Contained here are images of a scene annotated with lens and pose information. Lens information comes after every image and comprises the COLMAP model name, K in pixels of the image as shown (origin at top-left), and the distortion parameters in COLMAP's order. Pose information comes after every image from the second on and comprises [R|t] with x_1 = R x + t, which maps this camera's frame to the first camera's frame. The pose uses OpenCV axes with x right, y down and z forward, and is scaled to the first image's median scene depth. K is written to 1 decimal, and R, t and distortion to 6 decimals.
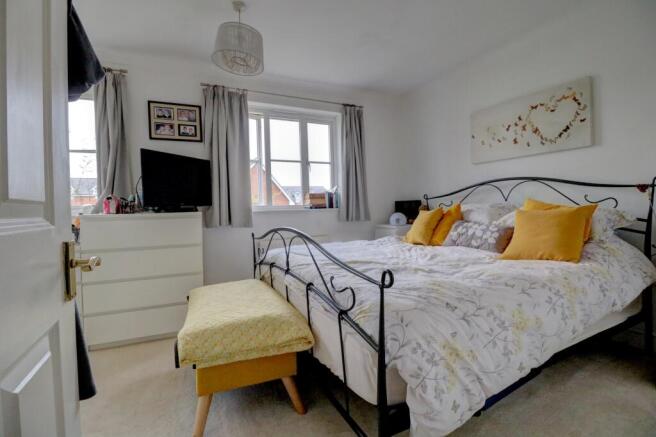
lens RADIAL K [[300.4, 0, 322.8], [0, 300.4, 214.9], [0, 0, 1]] dist [0.003936, -0.012401]
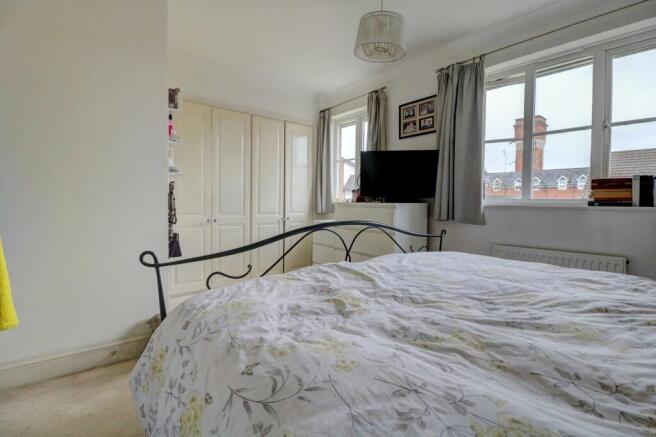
lens RADIAL K [[300.4, 0, 322.8], [0, 300.4, 214.9], [0, 0, 1]] dist [0.003936, -0.012401]
pose [[0.229325, 0.105370, -0.967630, 0.512692], [-0.002198, 0.994177, 0.107740, -0.078598], [0.973347, -0.022580, 0.228221, 0.414185]]
